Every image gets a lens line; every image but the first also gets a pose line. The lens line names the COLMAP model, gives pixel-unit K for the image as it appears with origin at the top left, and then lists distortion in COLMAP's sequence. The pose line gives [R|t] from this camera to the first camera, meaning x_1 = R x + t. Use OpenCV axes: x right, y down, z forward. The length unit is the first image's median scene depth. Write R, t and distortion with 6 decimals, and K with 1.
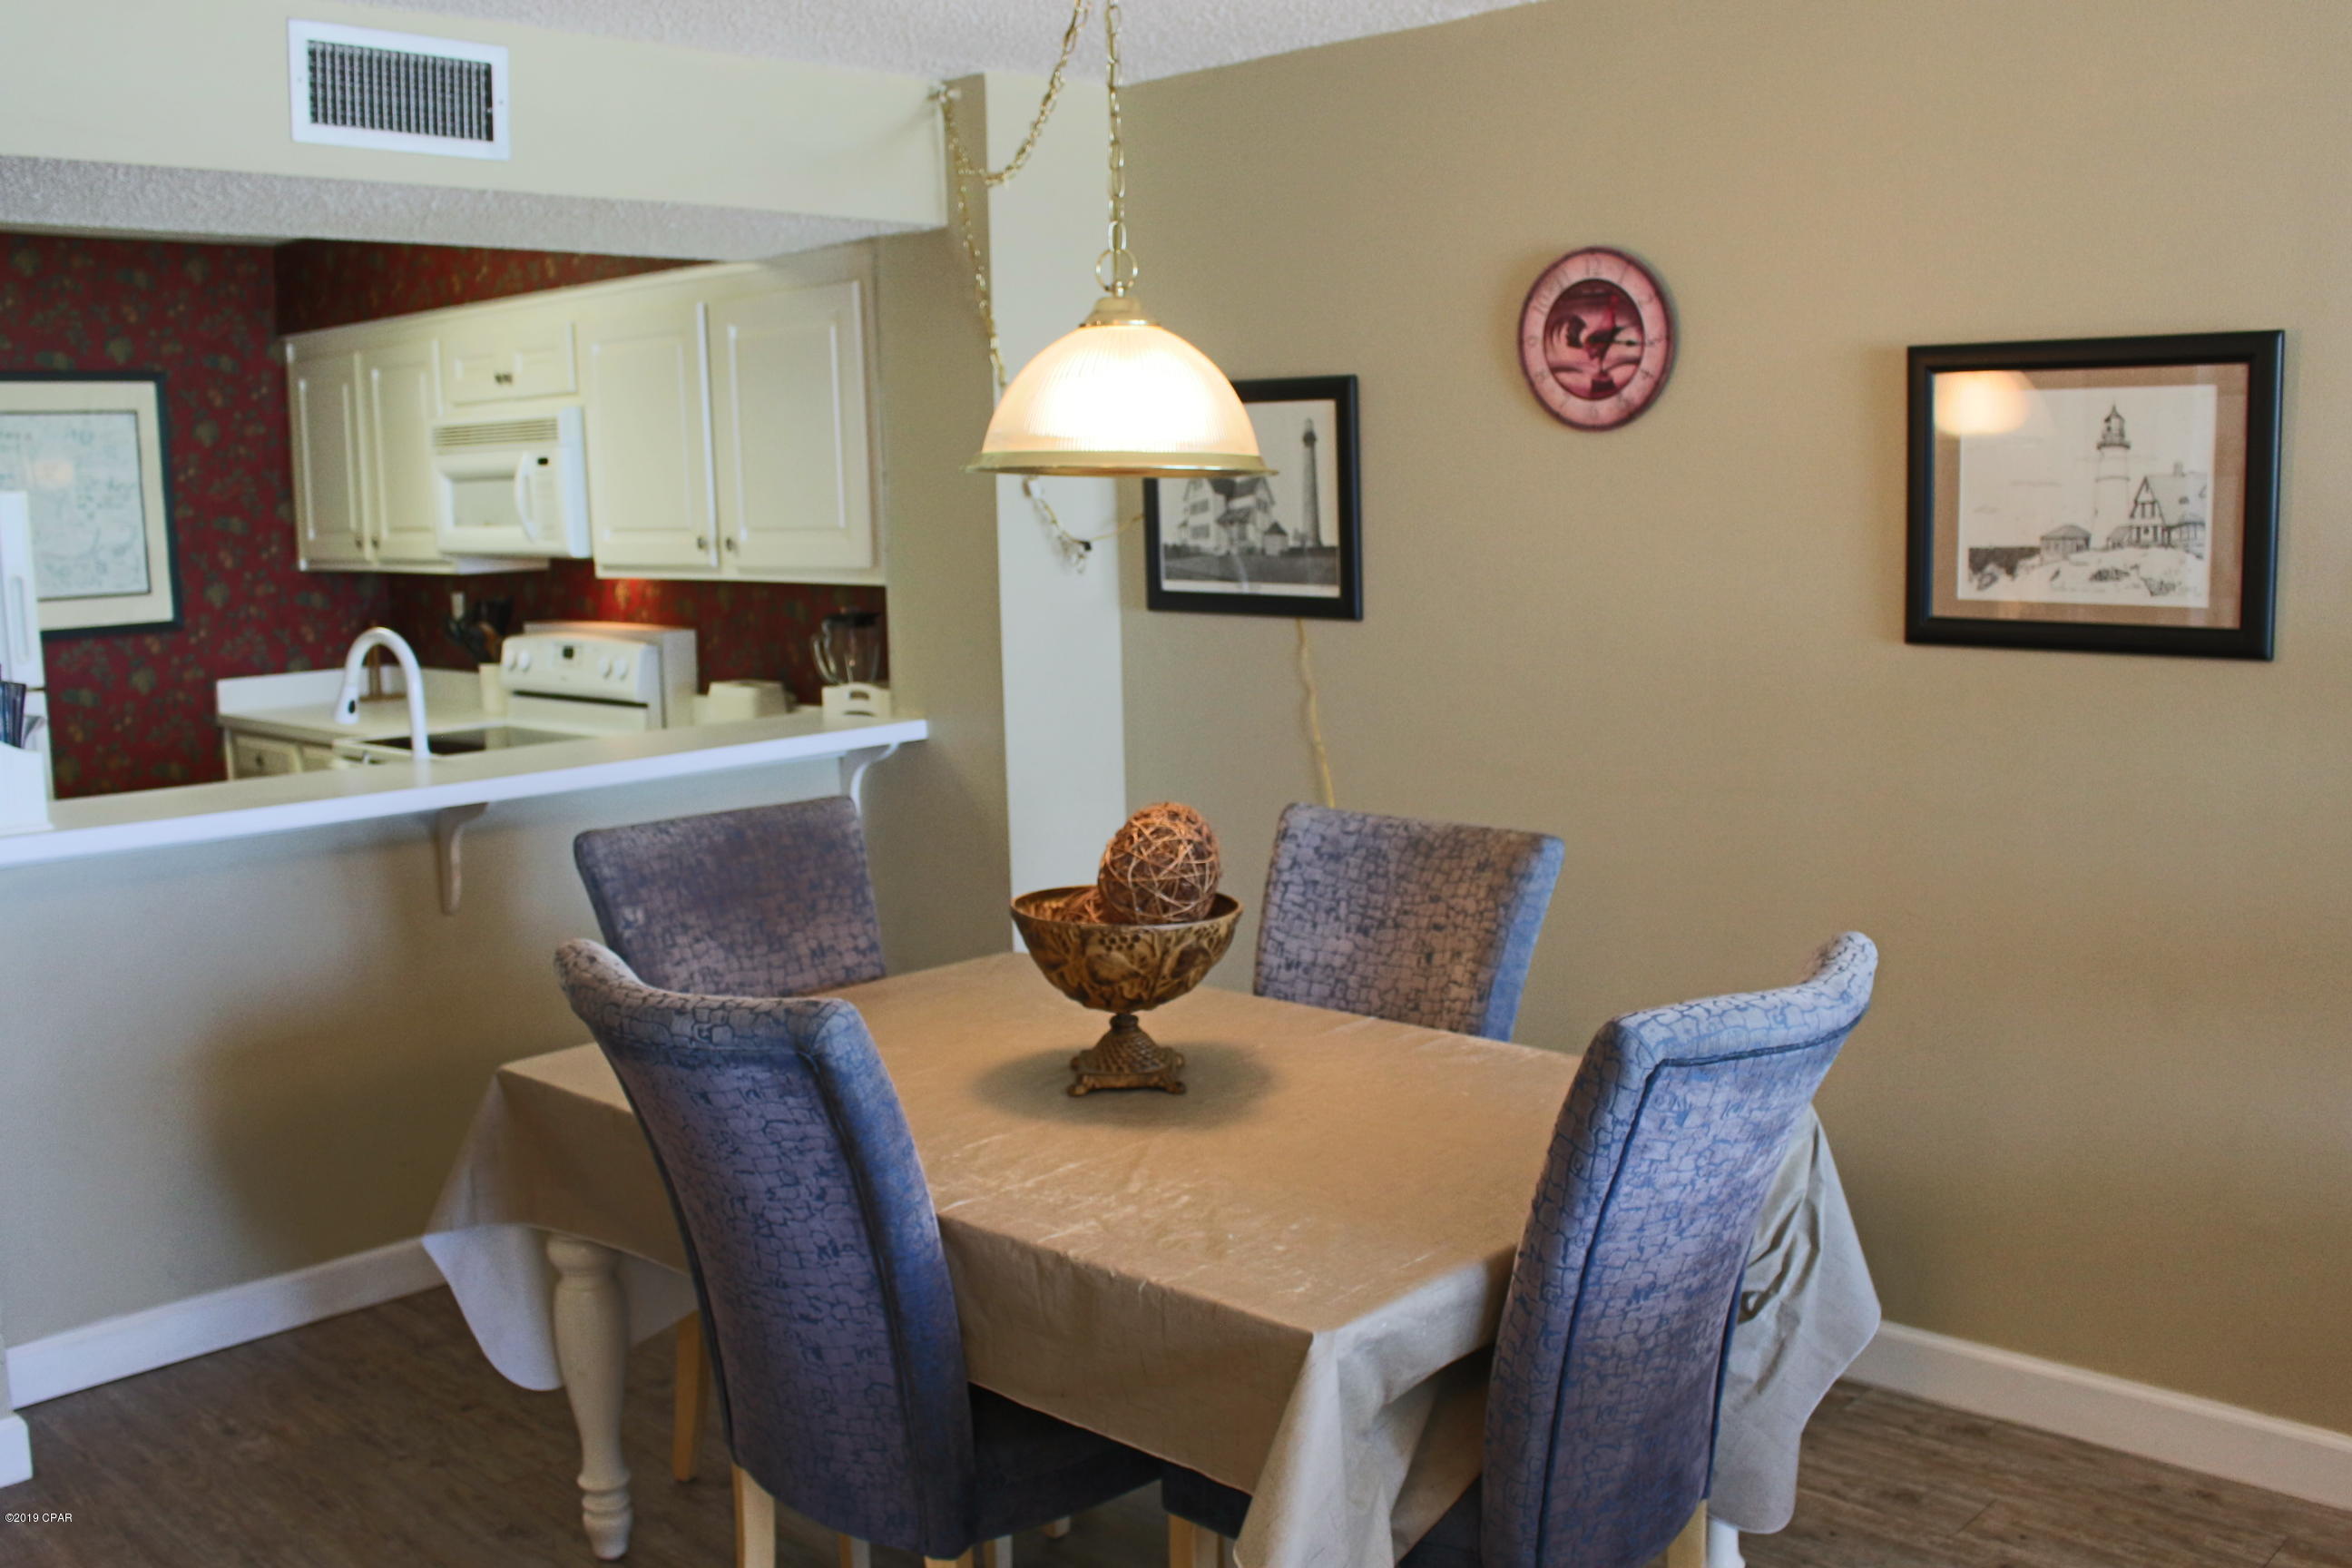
lens RADIAL K [[2160.7, 0, 1177.9], [0, 2160.7, 783.5], [0, 0, 1]] dist [-0.100560, 0.000000]
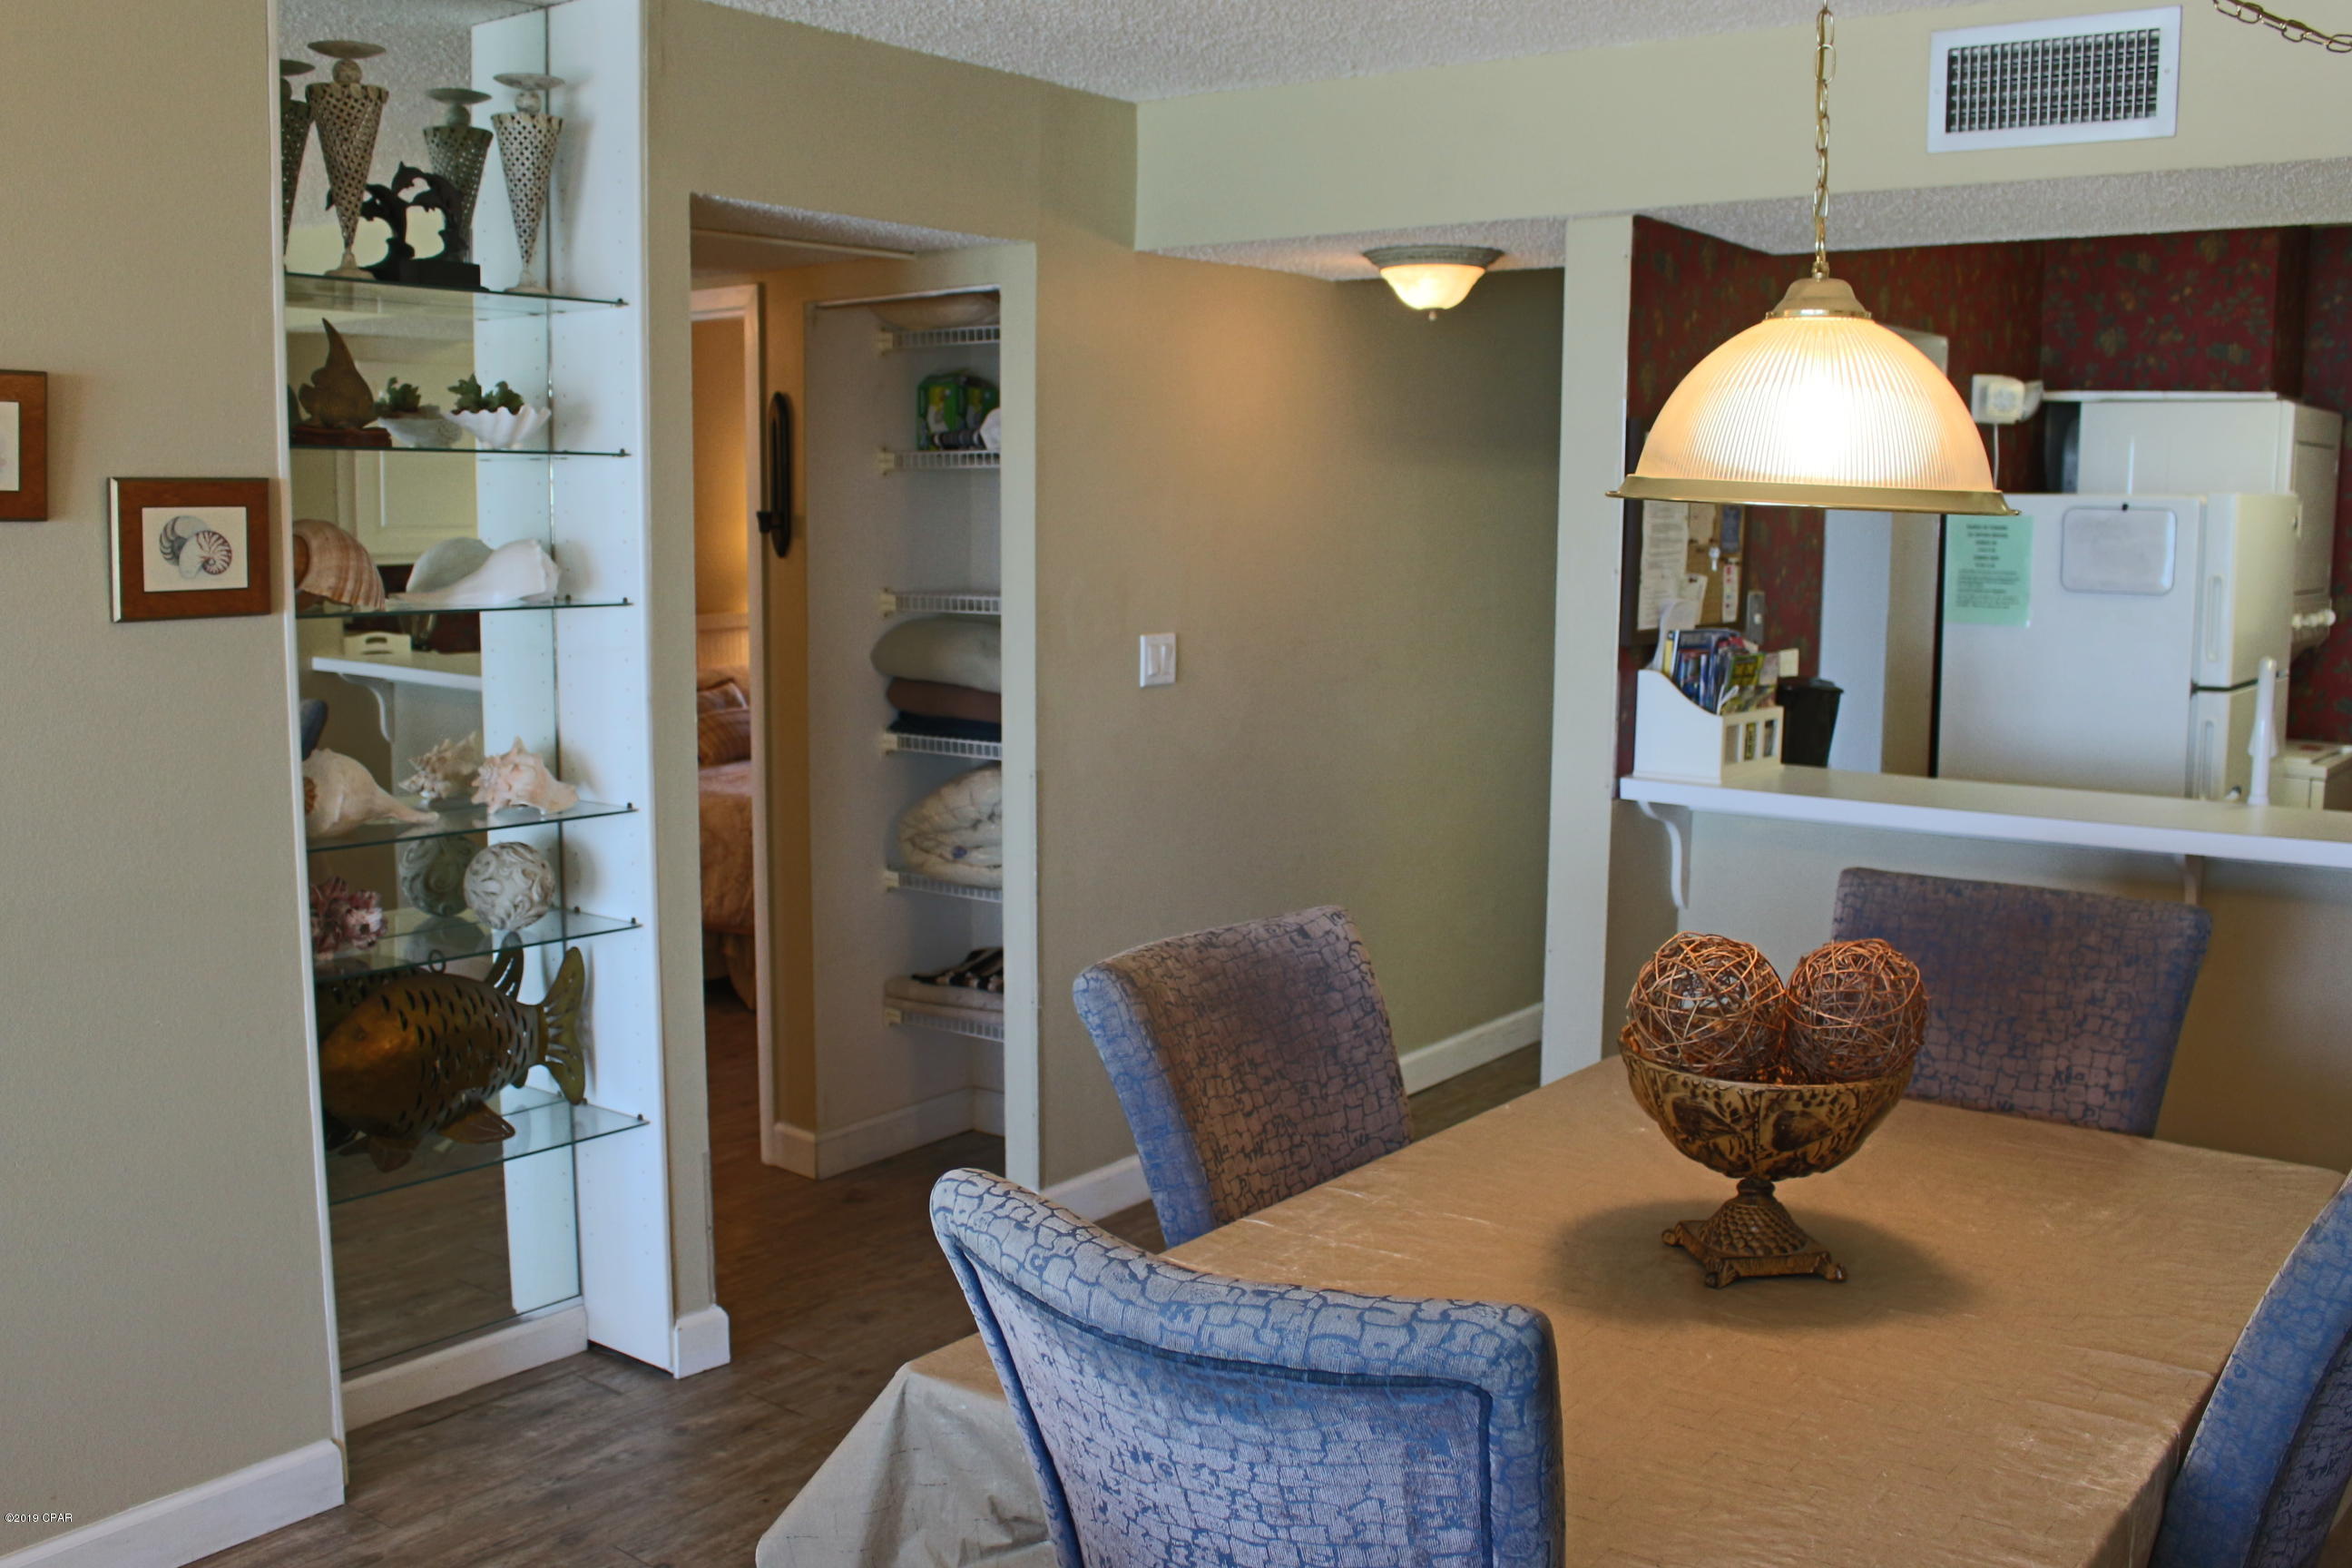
lens RADIAL K [[2160.7, 0, 1169.8], [0, 2160.7, 775.1], [0, 0, 1]] dist [-0.100560, 0.000000]
pose [[0.094134, 0.141945, -0.985388, 0.552431], [-0.139856, 0.981854, 0.128076, -0.085530], [0.985687, 0.125756, 0.112278, 0.530497]]
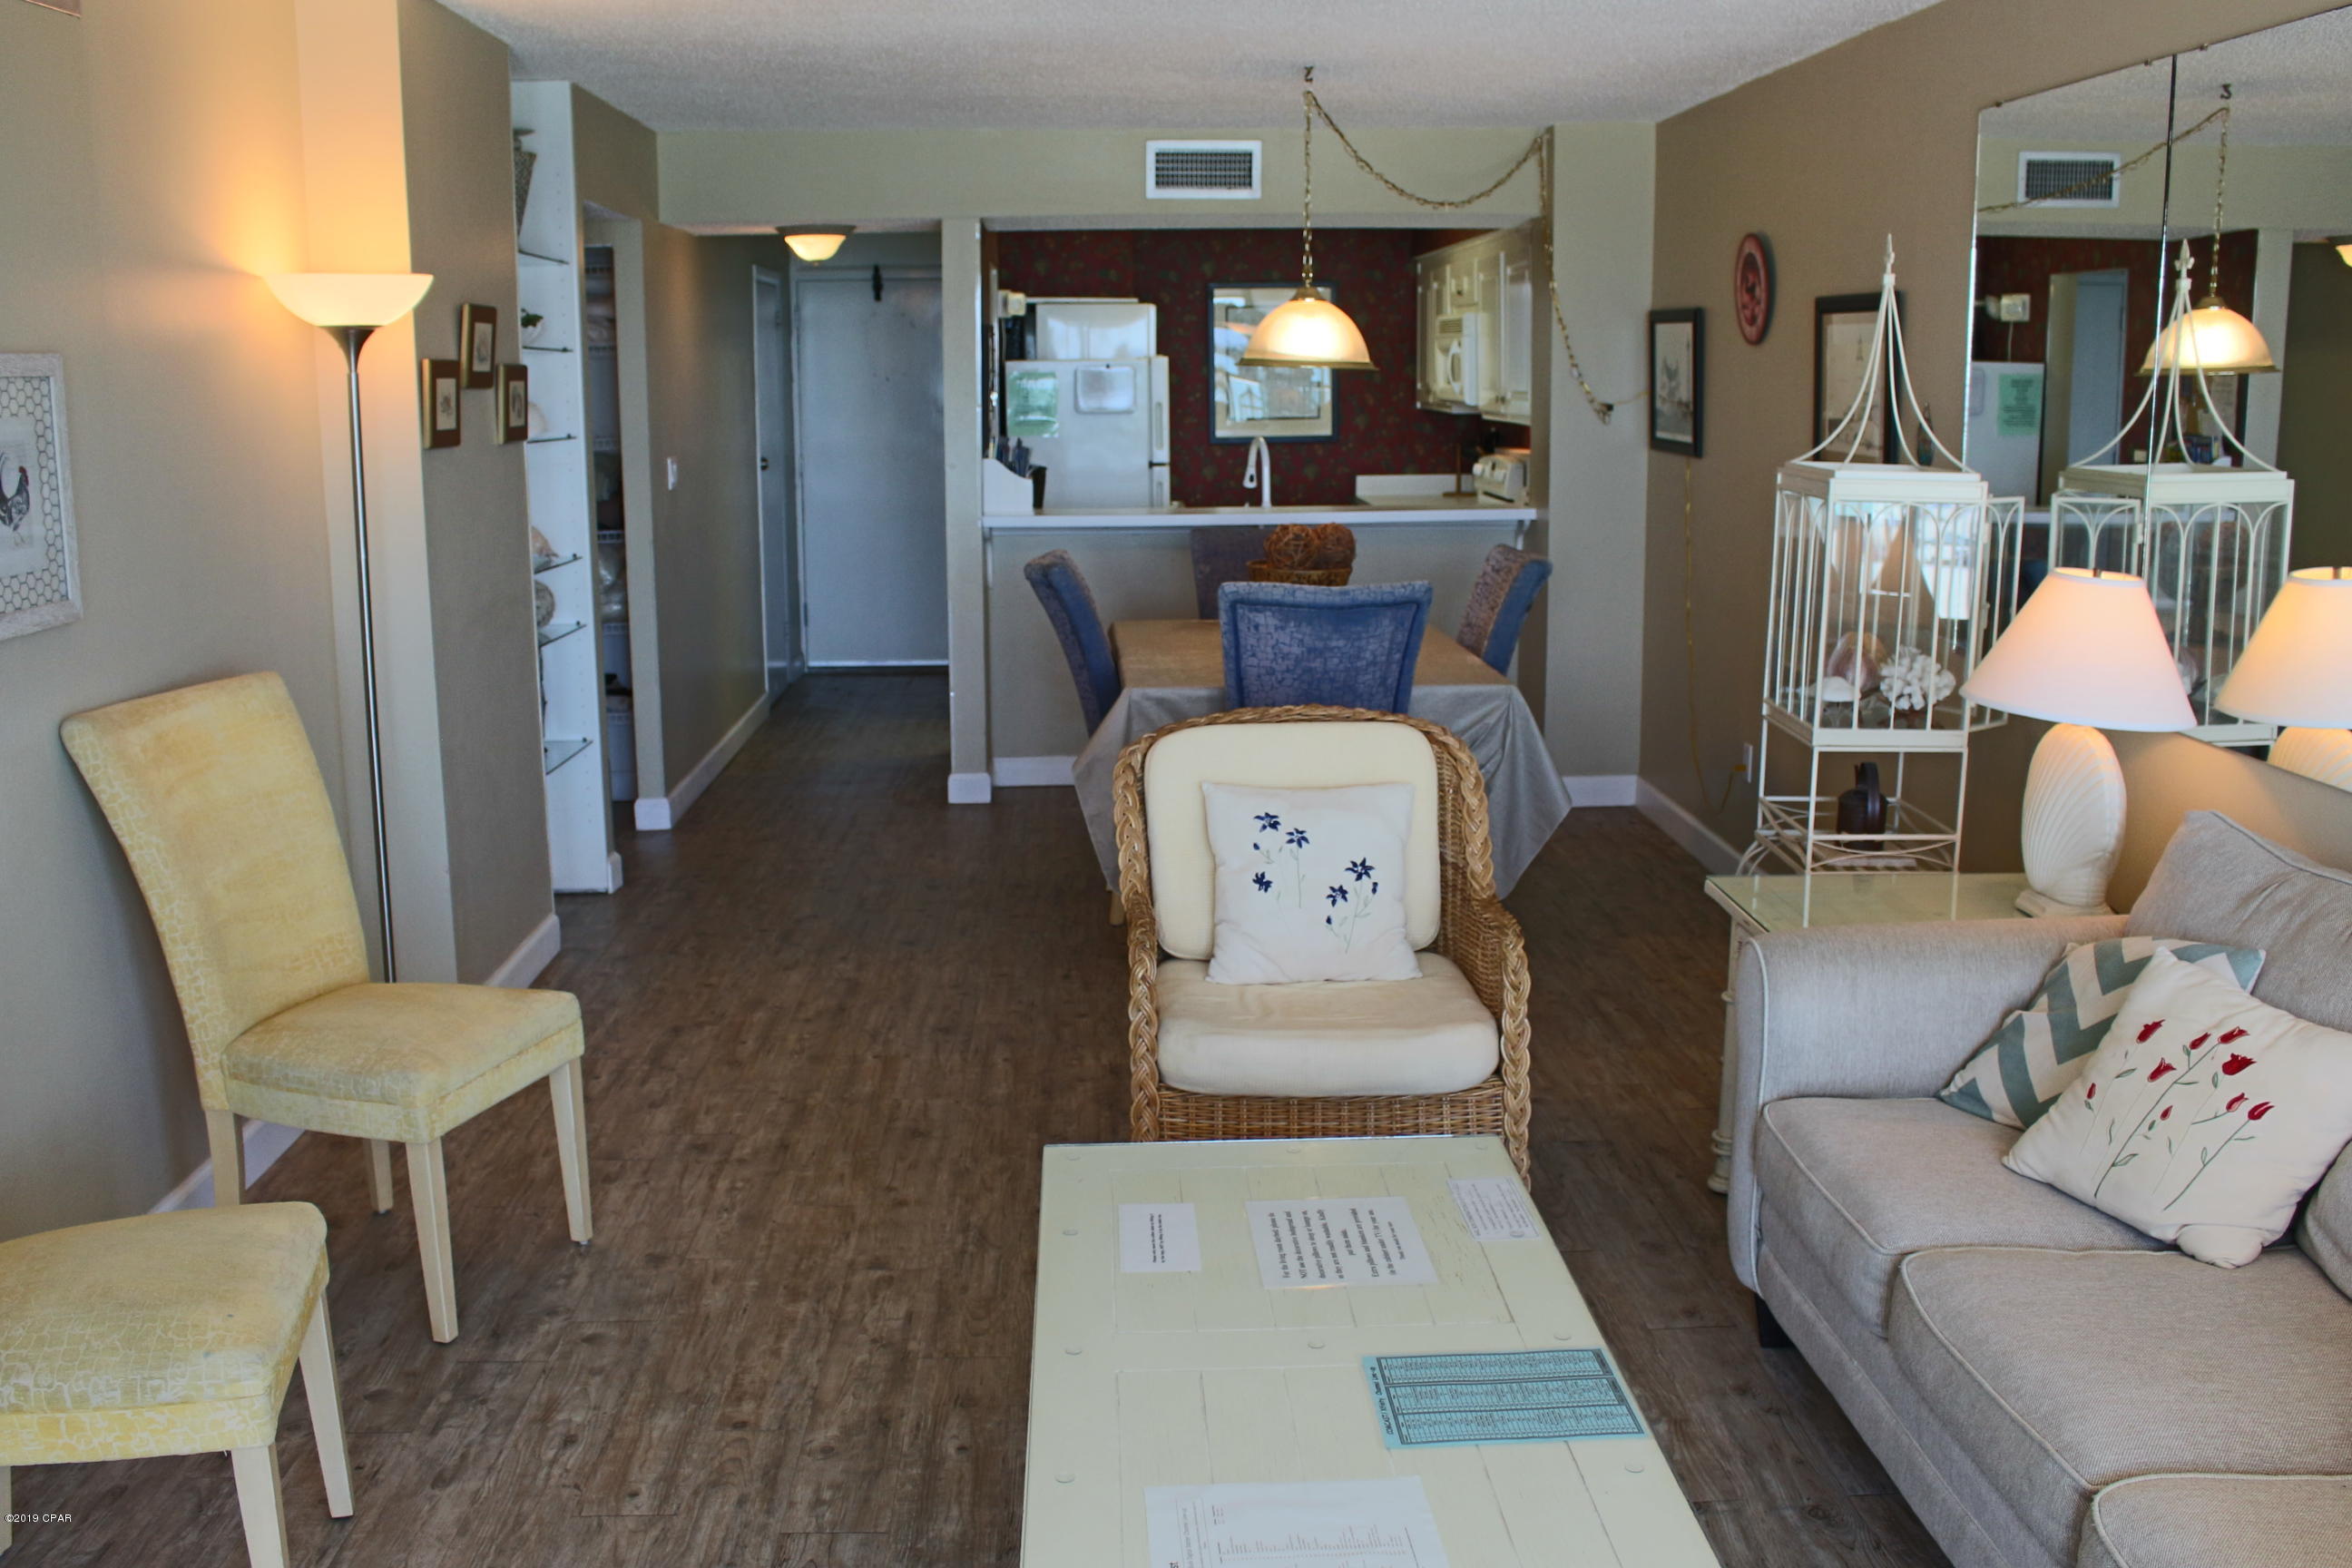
lens RADIAL K [[2160.7, 0, 1182.2], [0, 2160.7, 781.4], [0, 0, 1]] dist [-0.100560, 0.000000]
pose [[0.723259, 0.145806, -0.675009, 1.071486], [-0.101155, 0.989282, 0.105306, 0.039927], [0.683128, -0.007883, 0.730256, -0.513781]]
